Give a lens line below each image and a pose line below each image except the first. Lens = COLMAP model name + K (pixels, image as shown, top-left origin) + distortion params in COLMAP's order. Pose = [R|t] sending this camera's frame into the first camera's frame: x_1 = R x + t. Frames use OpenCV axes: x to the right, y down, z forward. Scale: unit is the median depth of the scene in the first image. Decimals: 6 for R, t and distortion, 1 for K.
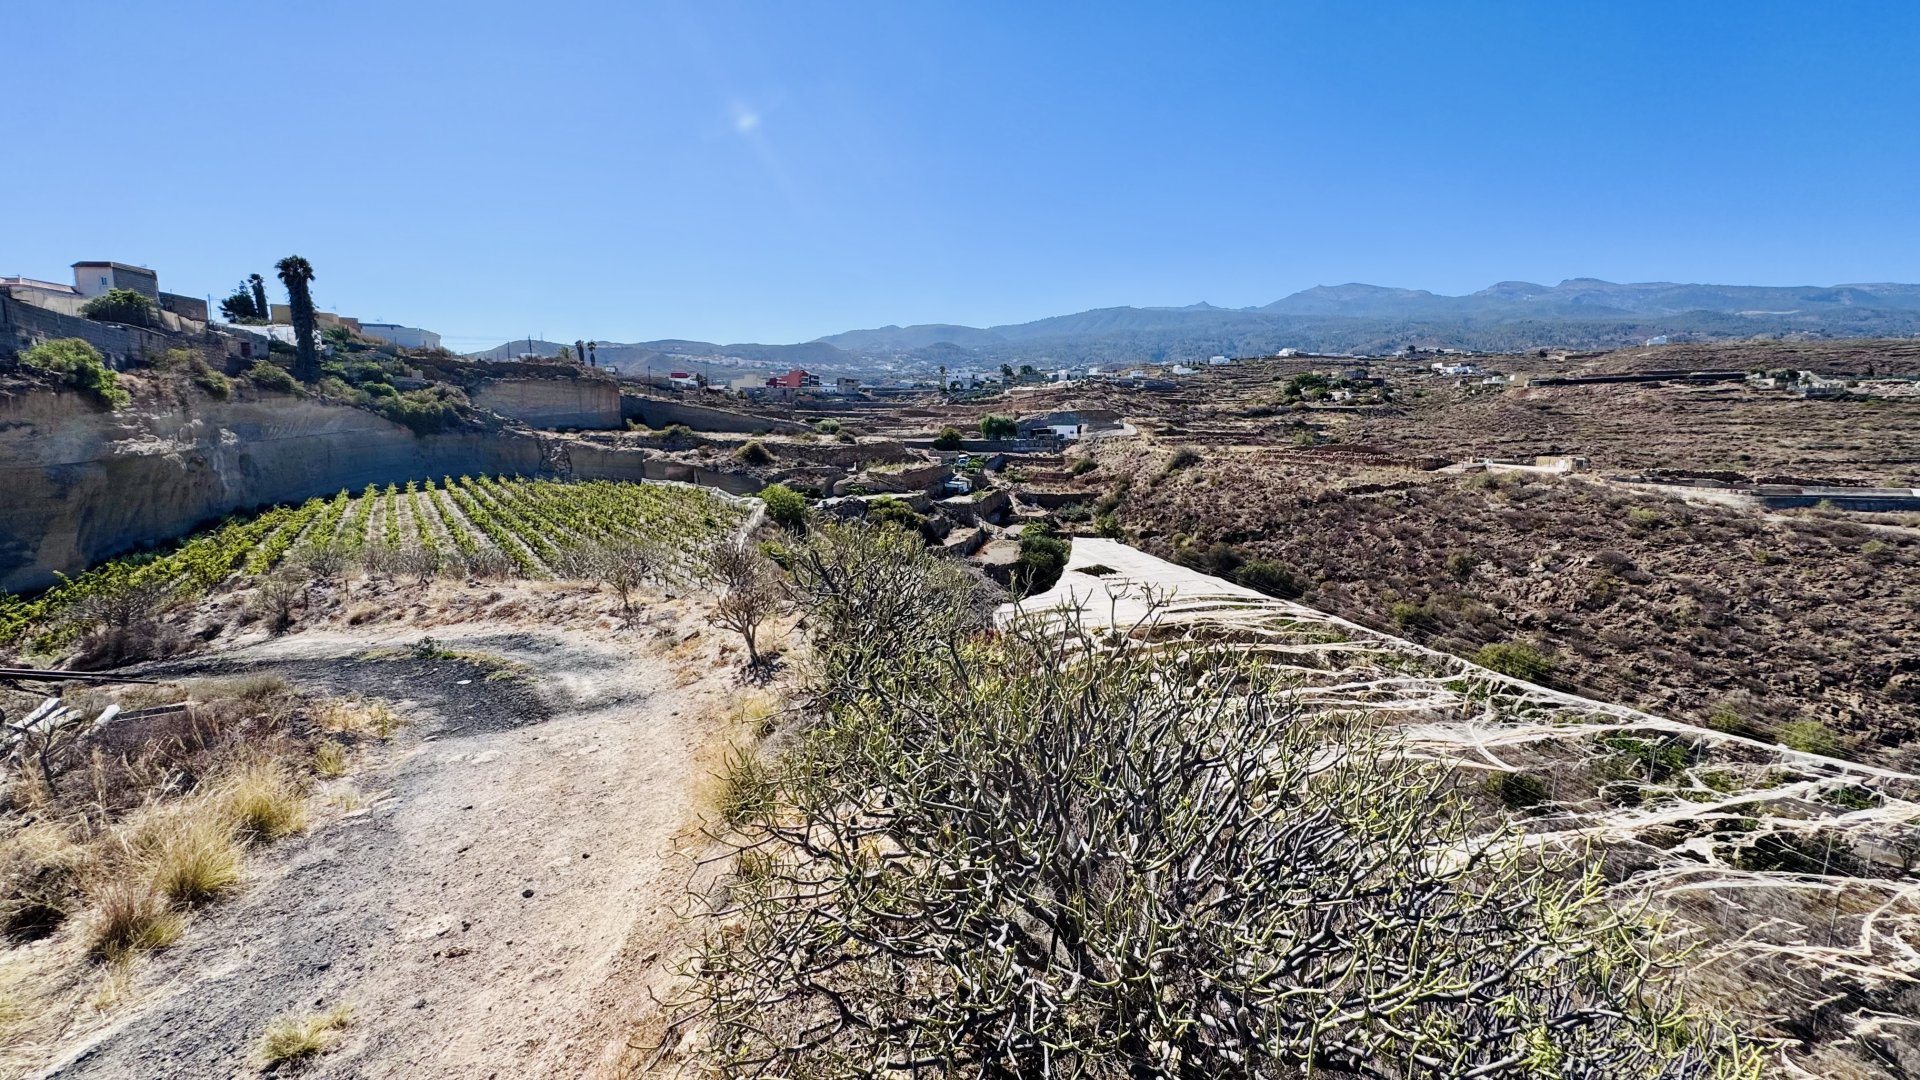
lens RADIAL K [[770.3, 0, 960.0], [0, 770.3, 540.0], [0, 0, 1]] dist [-0.002062, -0.000152]
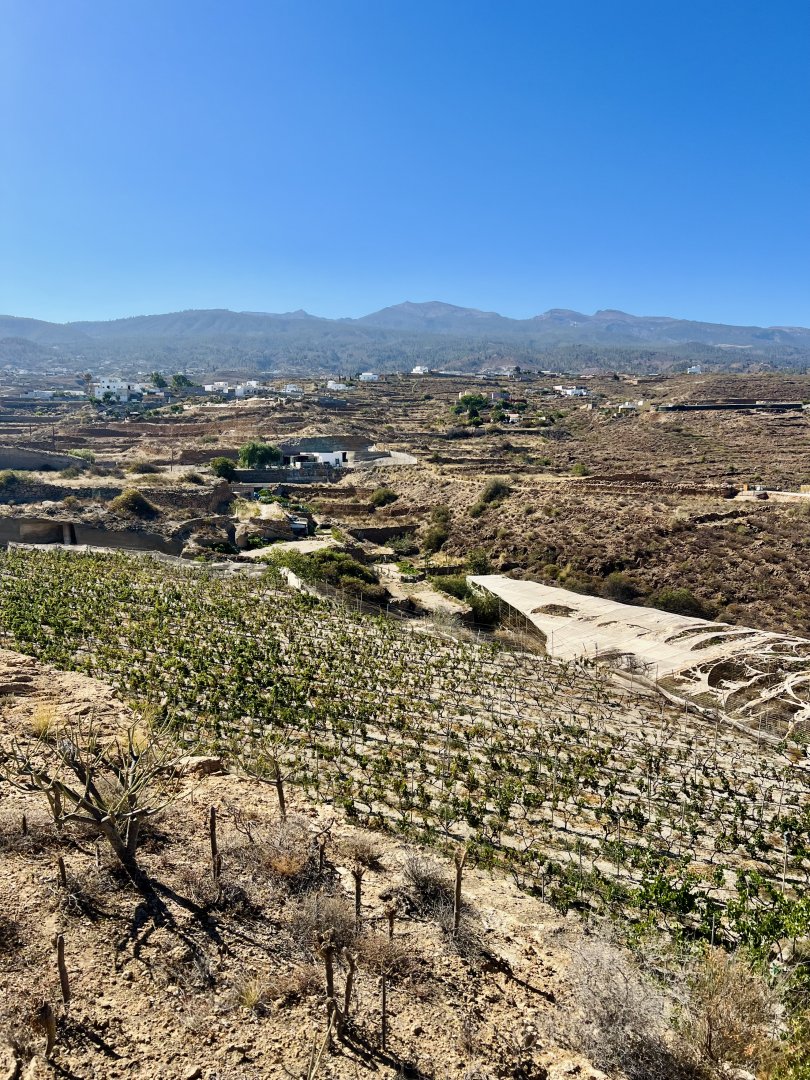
lens RADIAL K [[805.7, 0, 405.0], [0, 805.7, 540.0], [0, 0, 1]] dist [0.159435, -0.352173]
pose [[0.909542, -0.052303, 0.412307, -0.130989], [0.059968, 0.998184, -0.005665, -0.017874], [-0.411262, 0.029878, 0.911027, 0.023918]]
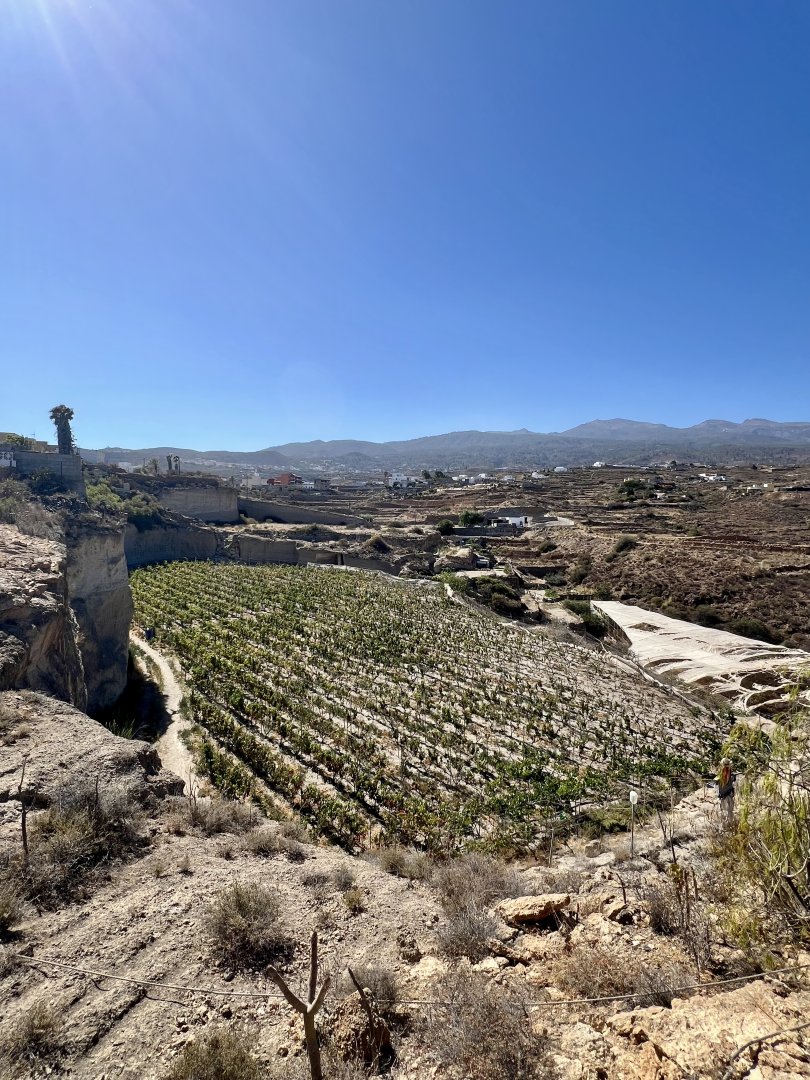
lens RADIAL K [[527.9, 0, 405.0], [0, 527.9, 540.0], [0, 0, 1]] dist [-0.001058, -0.000494]
pose [[0.996371, 0.002058, 0.085087, -0.106475], [0.005243, 0.996324, -0.085501, -0.012461], [-0.084950, 0.085637, 0.992698, 0.005615]]
